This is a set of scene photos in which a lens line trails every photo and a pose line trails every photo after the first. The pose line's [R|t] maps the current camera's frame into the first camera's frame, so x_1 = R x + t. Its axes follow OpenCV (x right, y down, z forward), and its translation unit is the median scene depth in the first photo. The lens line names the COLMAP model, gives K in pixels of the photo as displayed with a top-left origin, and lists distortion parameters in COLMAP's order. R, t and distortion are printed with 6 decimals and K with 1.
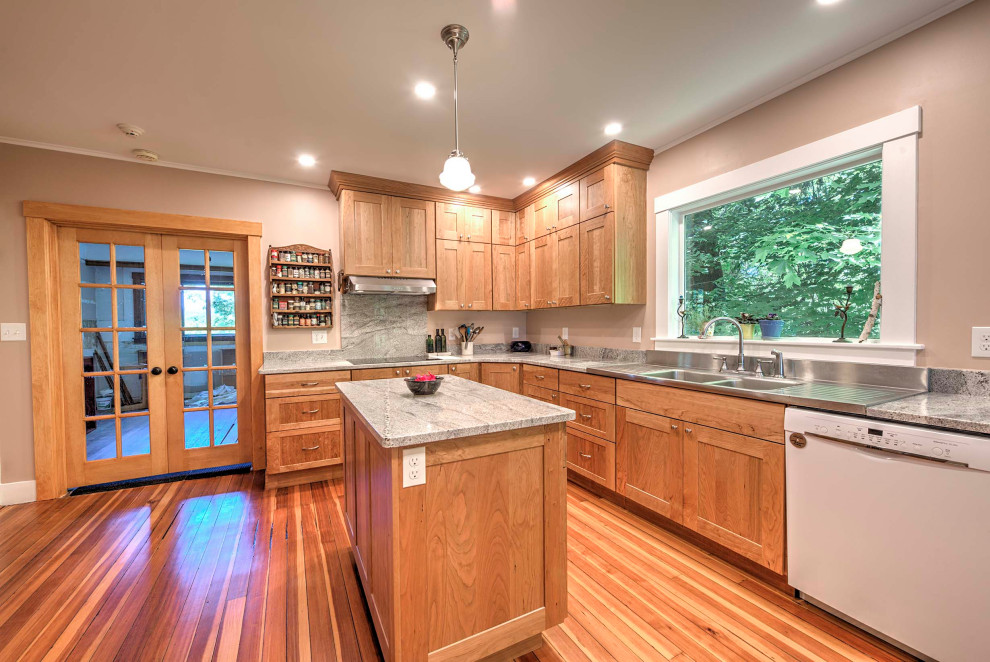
lens RADIAL K [[397.6, 0, 492.9], [0, 397.6, 335.0], [0, 0, 1]] dist [0.006910, -0.004932]
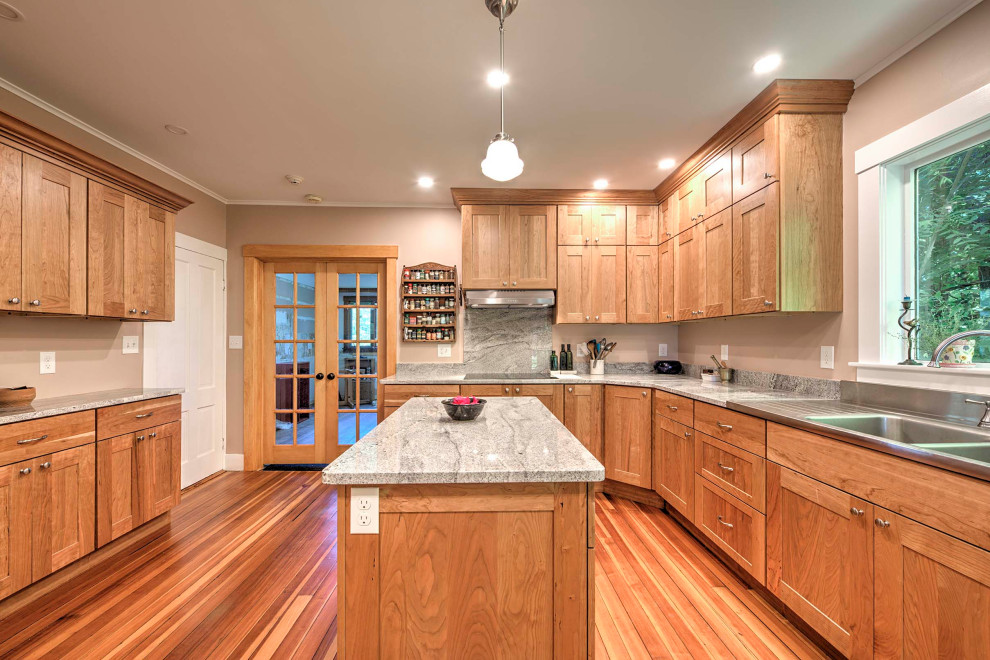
lens RADIAL K [[403.0, 0, 490.2], [0, 403.0, 339.8], [0, 0, 1]] dist [0.003229, -0.002715]
pose [[0.897197, 0.008735, -0.441544, 0.151332], [-0.019866, 0.999591, -0.020591, -0.004555], [0.441184, 0.027246, 0.897003, 0.132068]]
